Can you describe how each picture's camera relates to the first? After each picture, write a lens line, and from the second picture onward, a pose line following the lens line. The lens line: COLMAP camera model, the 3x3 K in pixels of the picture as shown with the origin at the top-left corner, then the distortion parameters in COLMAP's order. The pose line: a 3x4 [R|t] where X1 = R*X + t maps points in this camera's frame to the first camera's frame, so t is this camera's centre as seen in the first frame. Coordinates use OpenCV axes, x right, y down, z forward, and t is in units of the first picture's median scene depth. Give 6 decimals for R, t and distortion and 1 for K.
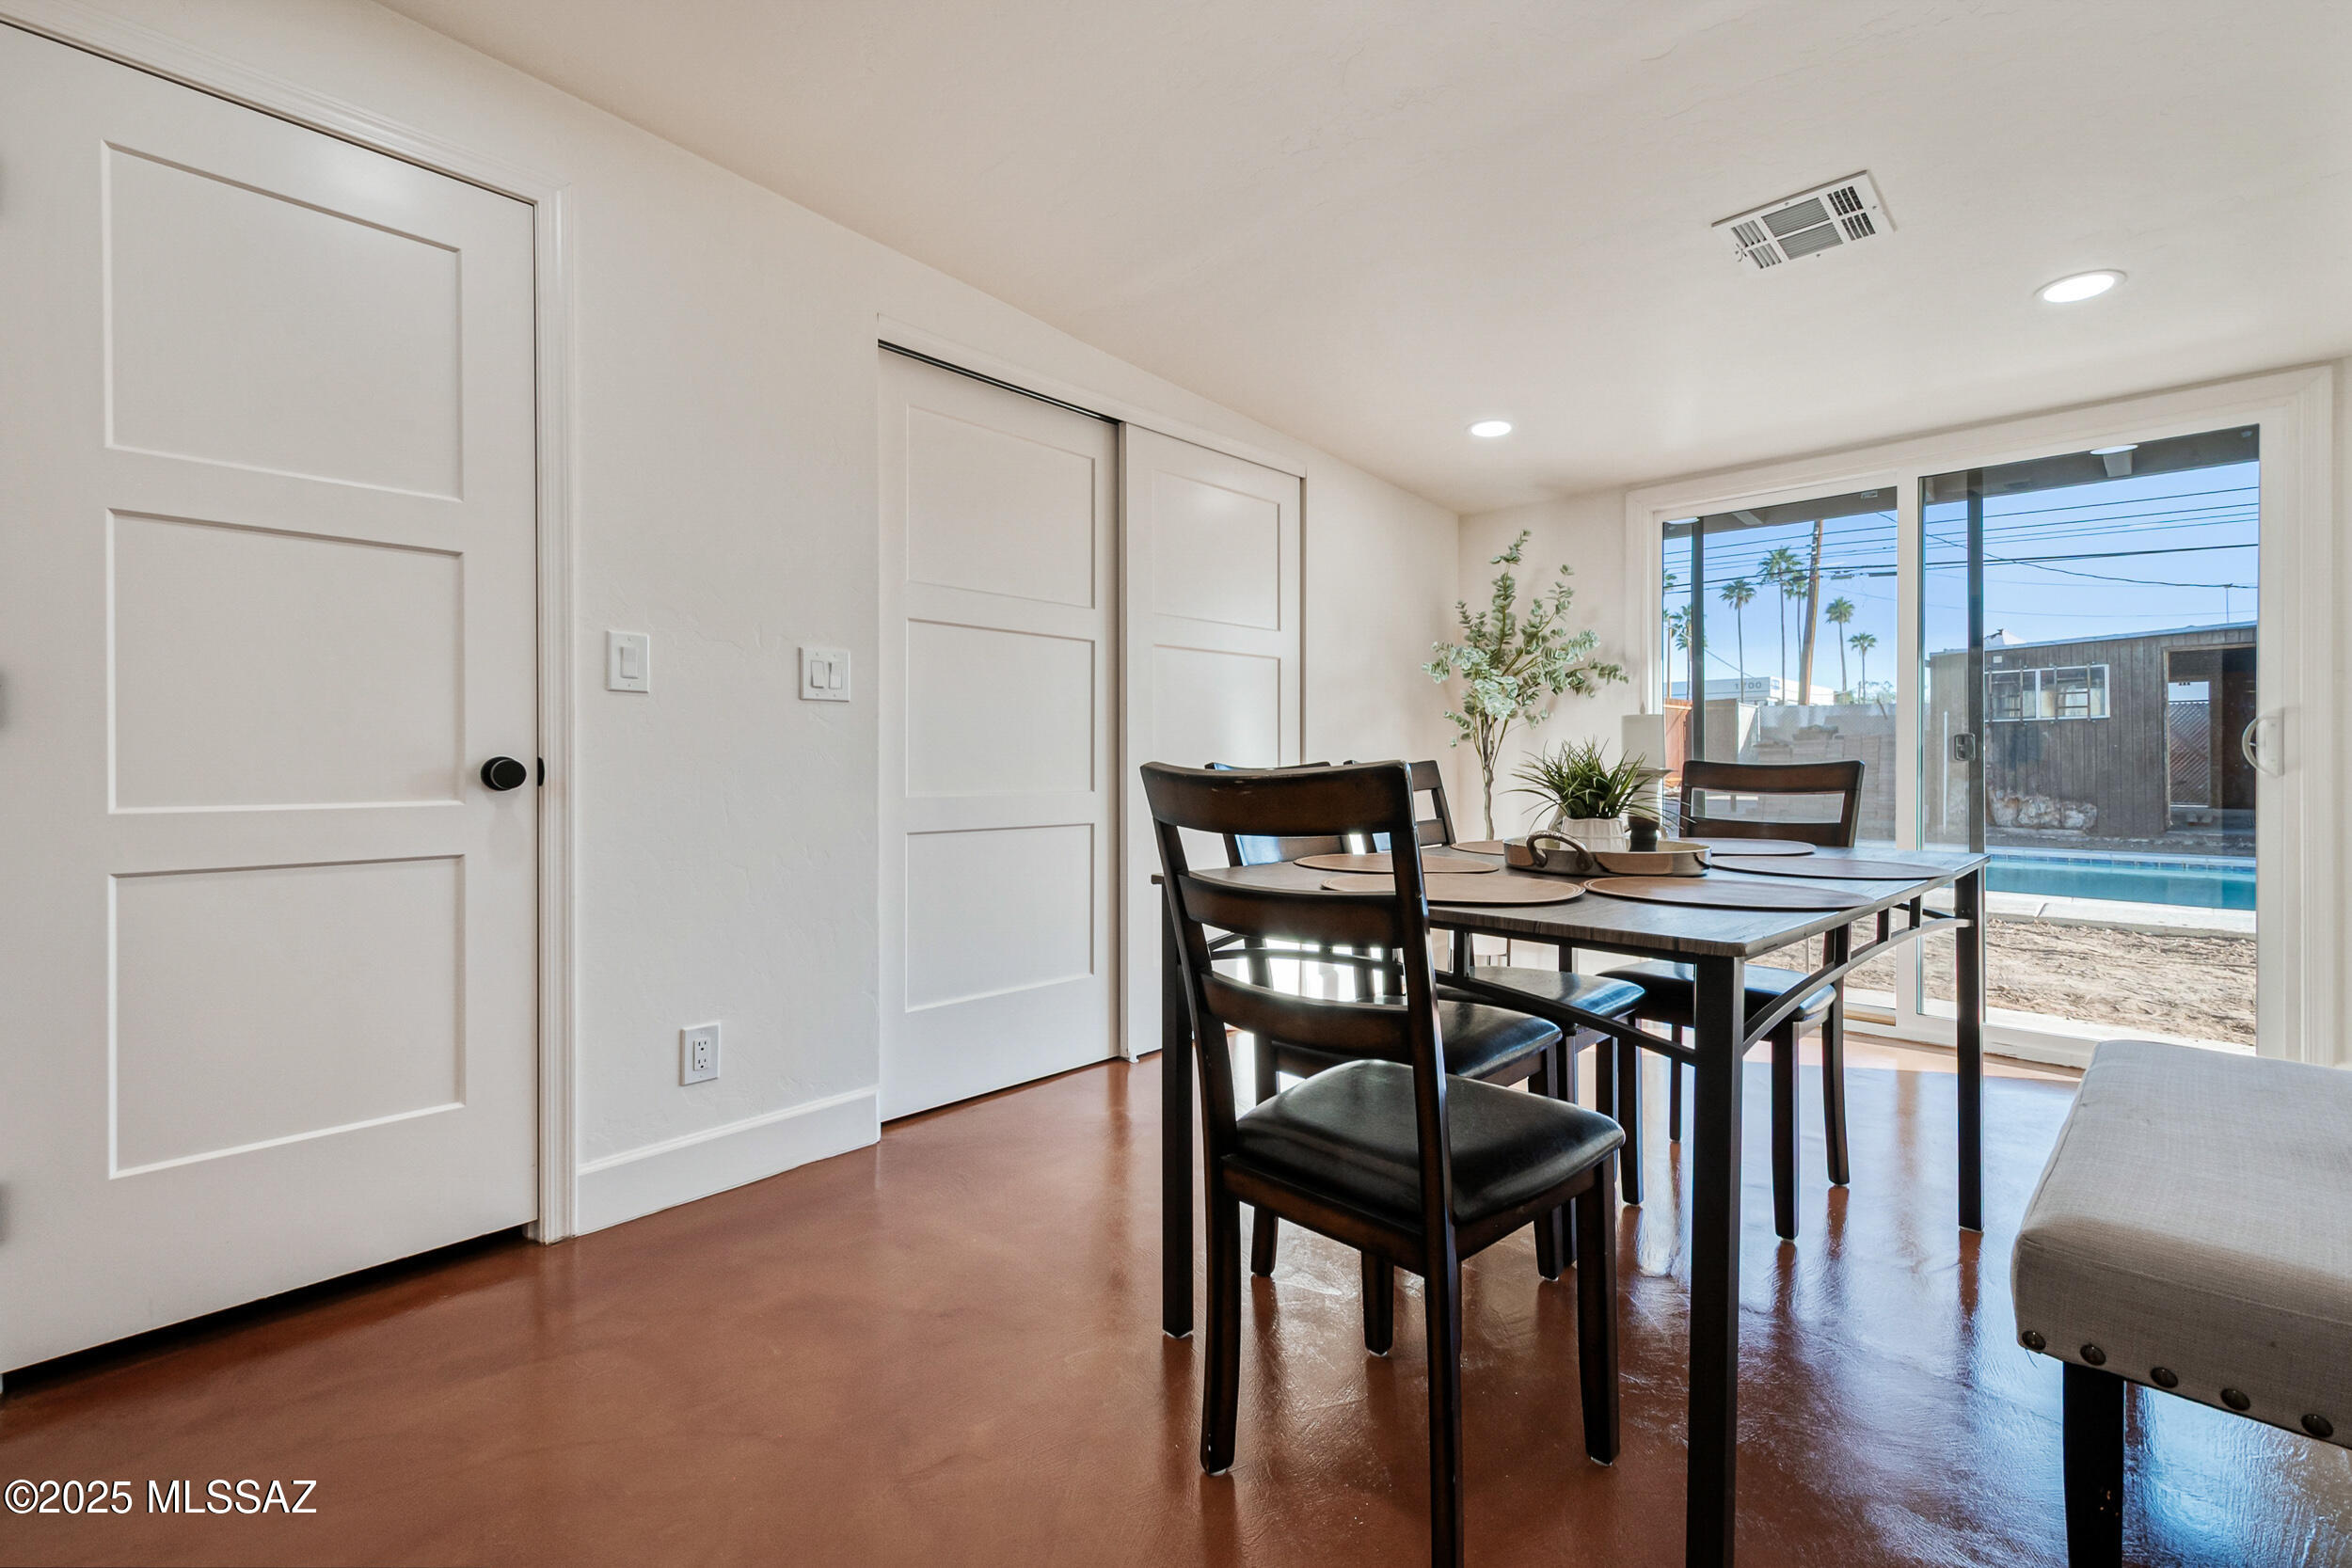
lens RADIAL K [[1031.5, 0, 1178.4], [0, 1031.5, 750.5], [0, 0, 1]] dist [0.007624, -0.000230]
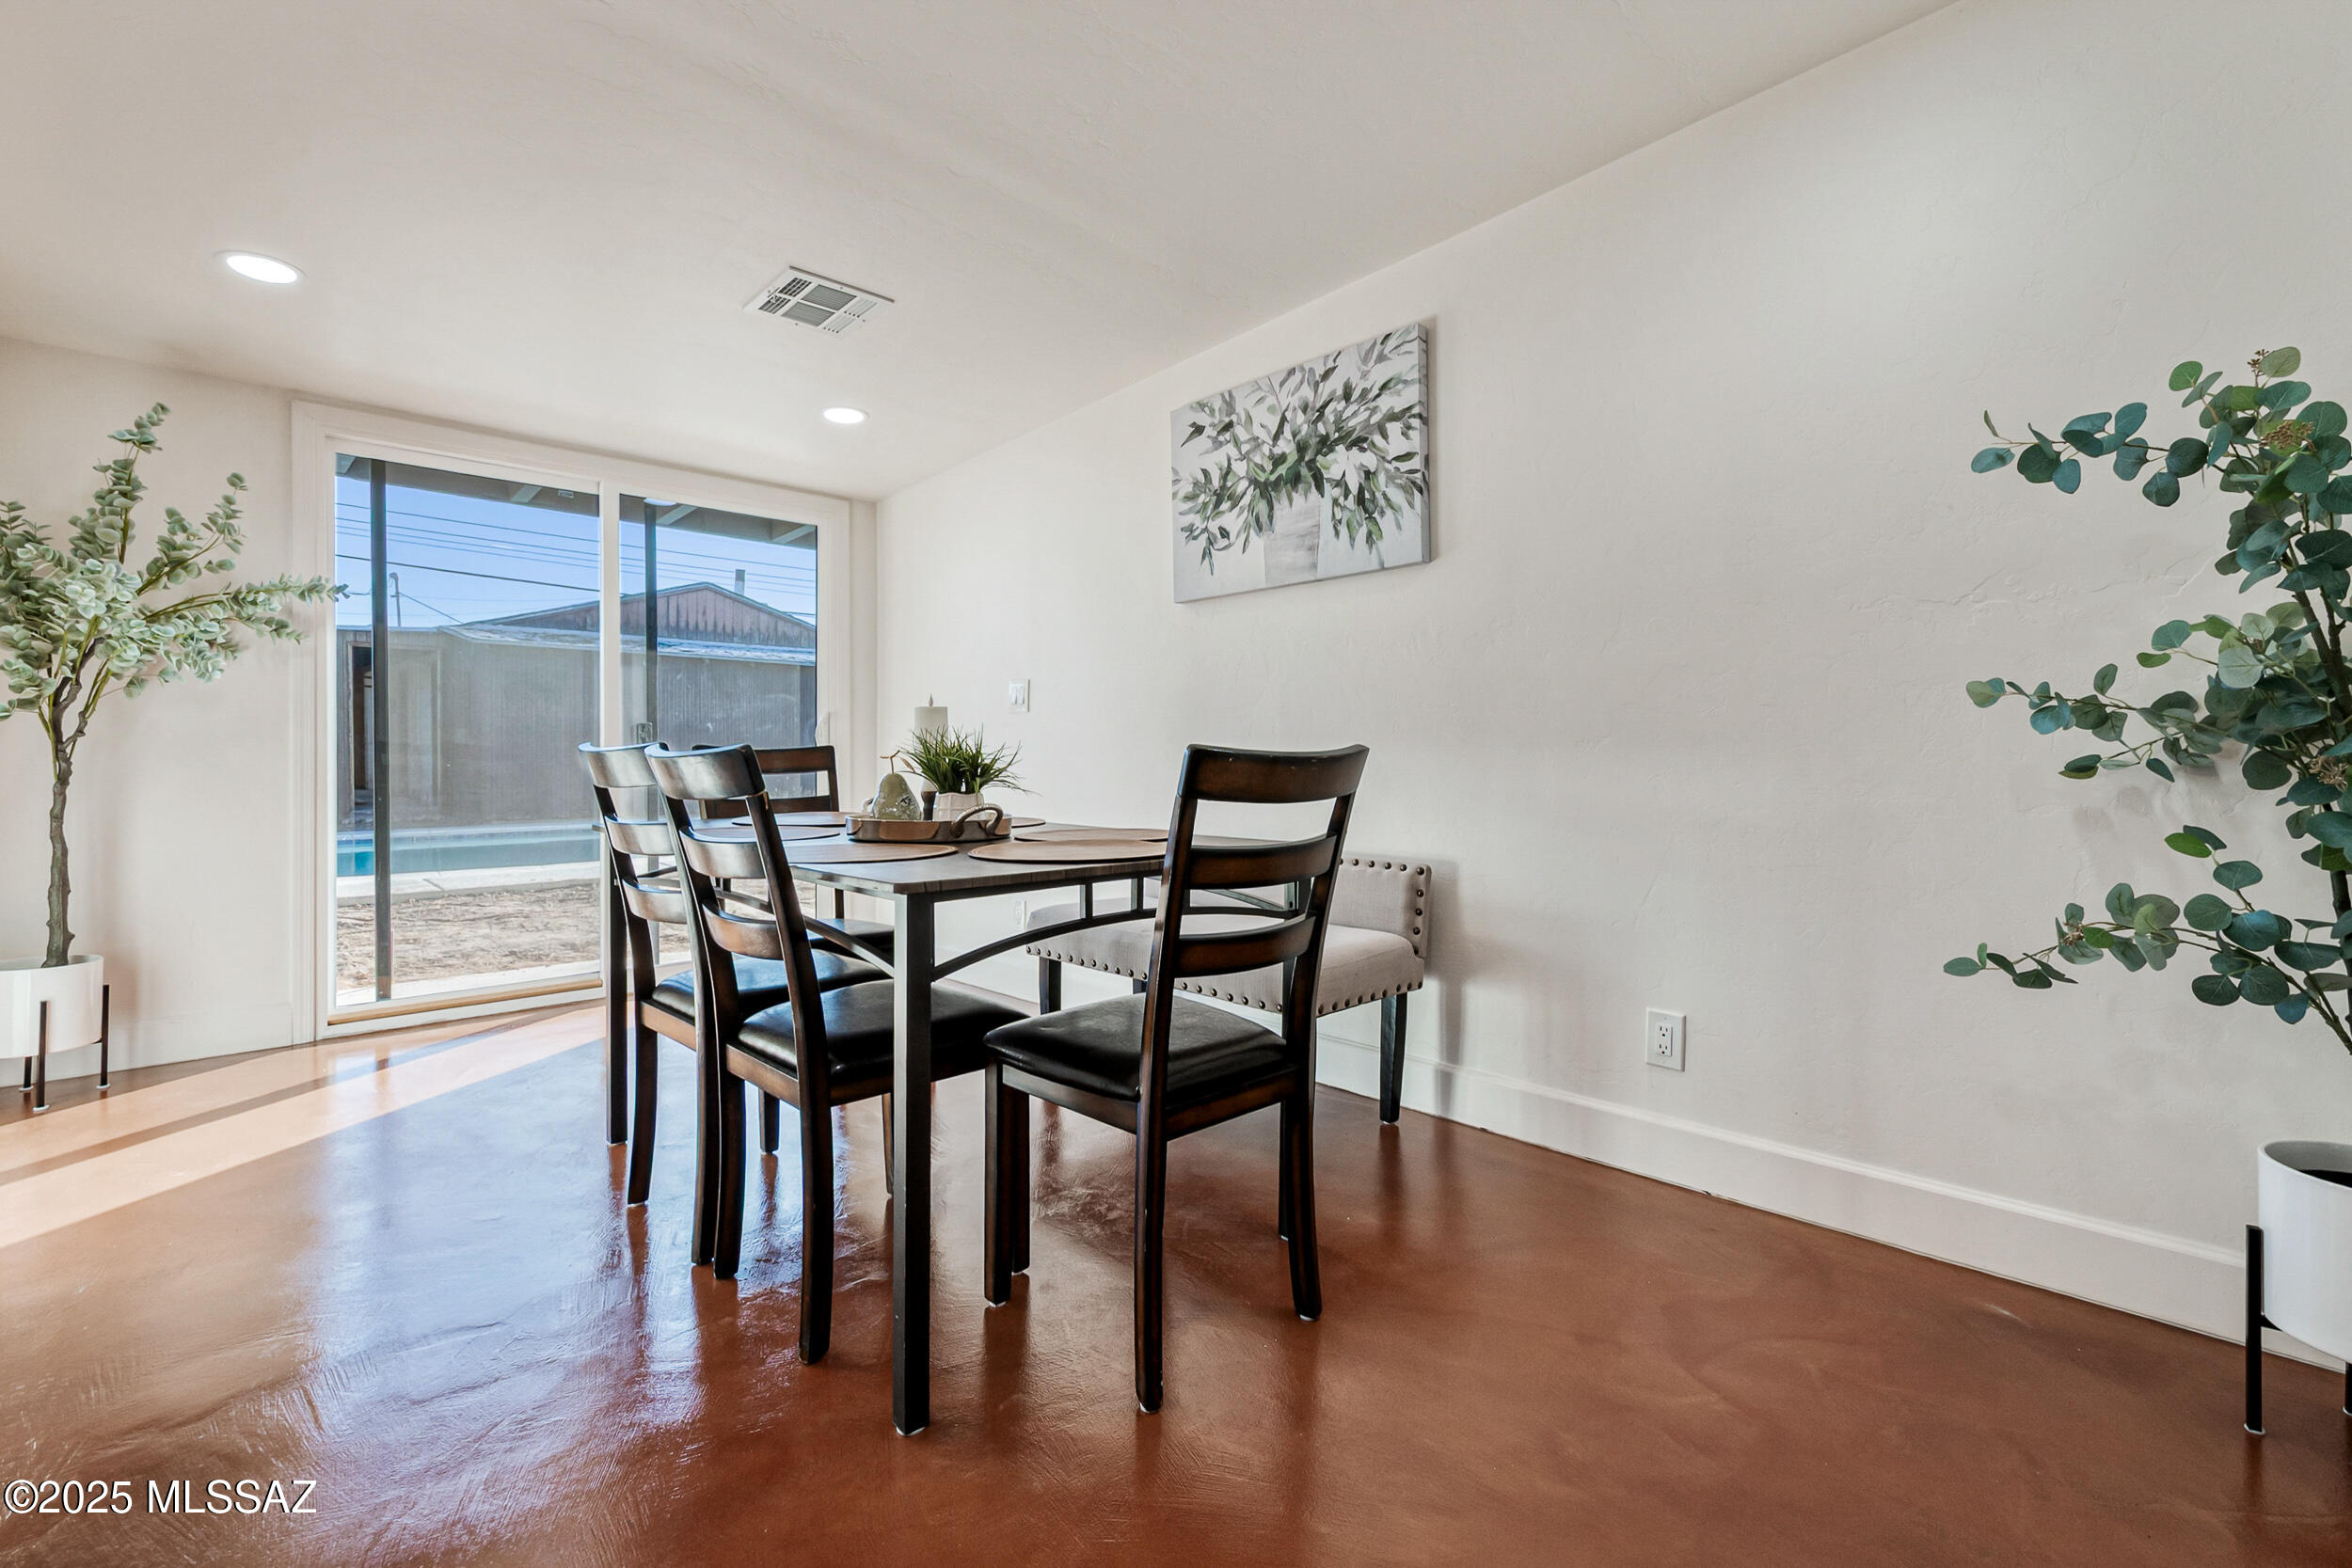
lens RADIAL K [[1062.8, 0, 1154.1], [0, 1062.8, 752.3], [0, 0, 1]] dist [0.010540, -0.000383]
pose [[0.029624, -0.000131, 0.999561, -0.386233], [-0.016657, 0.999861, 0.000624, 0.005436], [-0.999422, -0.016668, 0.029617, 0.349826]]
